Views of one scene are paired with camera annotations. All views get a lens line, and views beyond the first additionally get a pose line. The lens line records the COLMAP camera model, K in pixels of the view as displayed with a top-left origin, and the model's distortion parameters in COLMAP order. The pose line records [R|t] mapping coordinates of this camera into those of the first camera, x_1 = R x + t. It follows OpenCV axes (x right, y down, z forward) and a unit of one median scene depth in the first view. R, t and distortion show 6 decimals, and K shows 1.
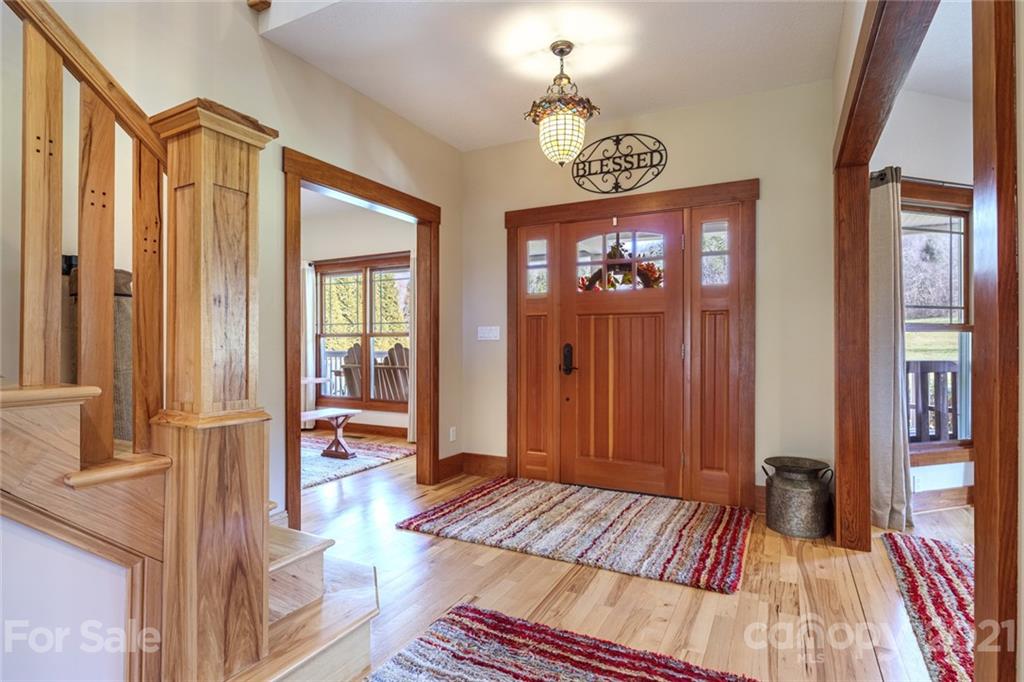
lens RADIAL K [[513.2, 0, 512.0], [0, 513.2, 341.0], [0, 0, 1]] dist [-0.010618, -0.000389]
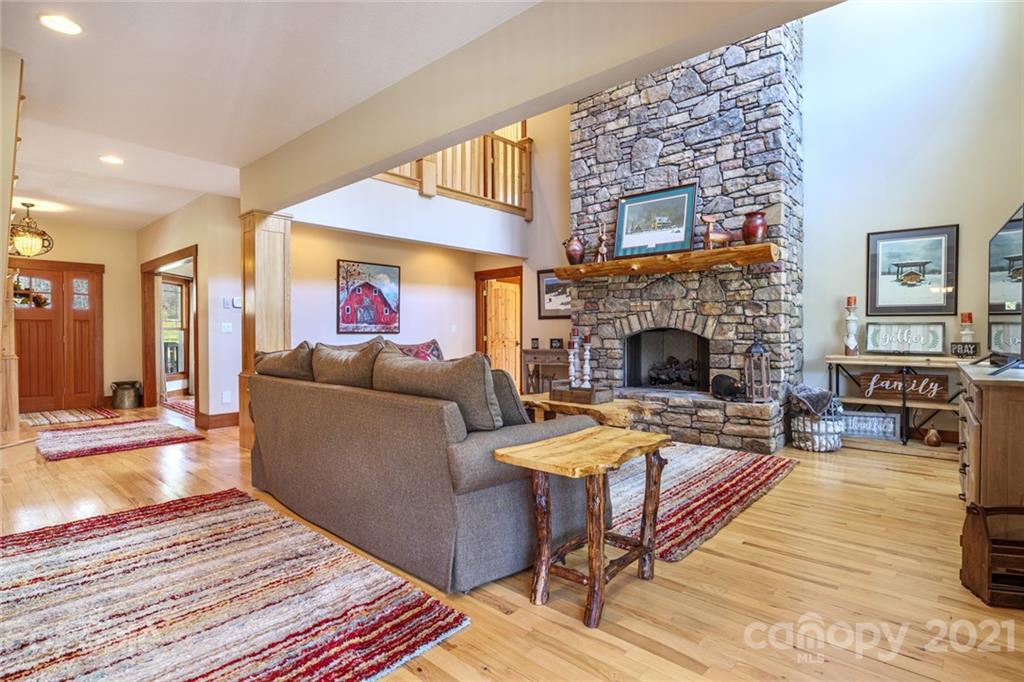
lens RADIAL K [[512.2, 0, 512.0], [0, 512.2, 341.0], [0, 0, 1]] dist [-0.001321, -0.000459]
pose [[0.237765, -0.015893, 0.971193, -1.290458], [-0.002001, 0.999856, 0.016851, -0.013660], [-0.971321, -0.005950, 0.237699, -1.306777]]
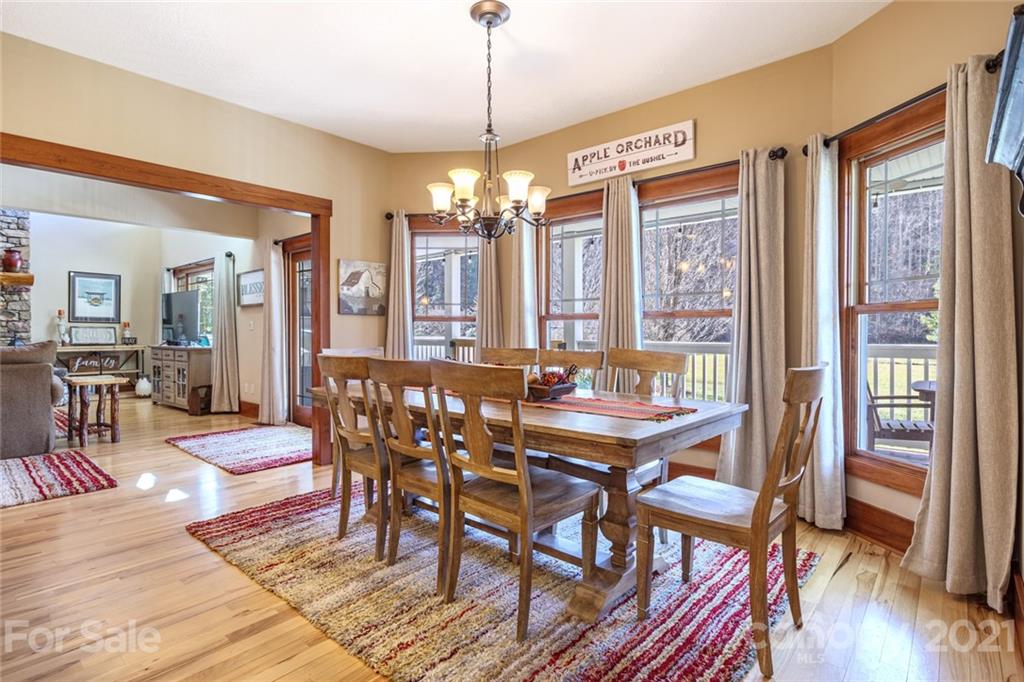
lens RADIAL K [[512.2, 0, 512.0], [0, 512.2, 341.0], [0, 0, 1]] dist [-0.001321, -0.000459]
pose [[-0.976512, -0.001887, 0.215455, -2.143075], [0.000000, 0.999962, 0.008757, 0.003714], [-0.215463, 0.008551, -0.976475, -0.066756]]
